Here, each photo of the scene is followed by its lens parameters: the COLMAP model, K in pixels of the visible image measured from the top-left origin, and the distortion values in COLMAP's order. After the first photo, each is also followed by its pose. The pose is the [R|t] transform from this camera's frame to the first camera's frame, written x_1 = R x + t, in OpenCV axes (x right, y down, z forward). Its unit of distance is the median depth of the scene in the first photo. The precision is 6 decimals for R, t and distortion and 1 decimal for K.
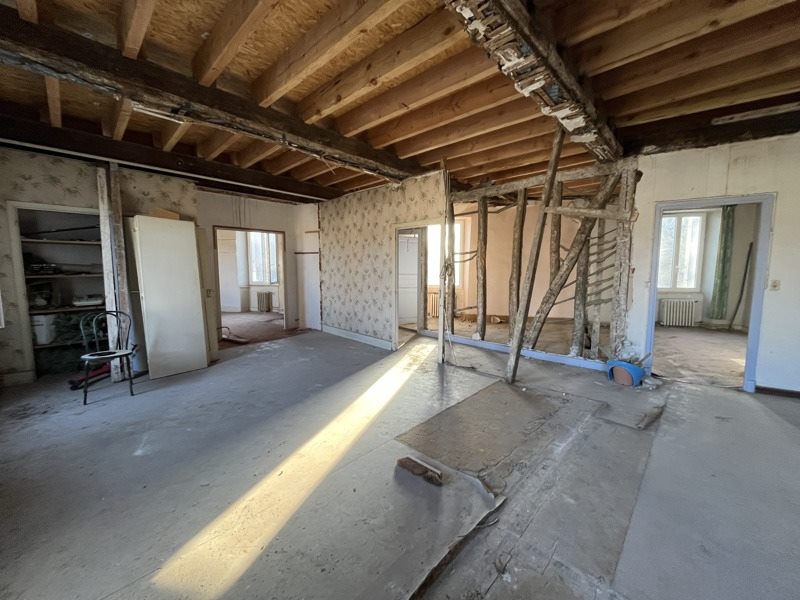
lens RADIAL K [[322.1, 0, 400.4], [0, 322.1, 299.6], [0, 0, 1]] dist [0.000565, -0.000138]
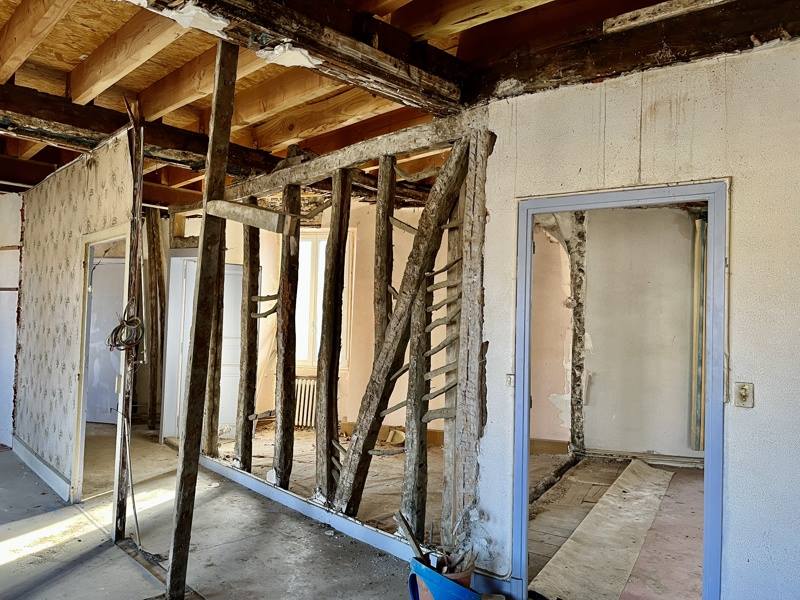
lens RADIAL K [[600.3, 0, 399.7], [0, 600.3, 300.0], [0, 0, 1]] dist [0.041258, -0.000418]
pose [[0.998145, 0.028984, -0.053531, 0.588820], [-0.036126, 0.989818, -0.137681, -0.031006], [0.048996, 0.139360, 0.989029, 0.149809]]
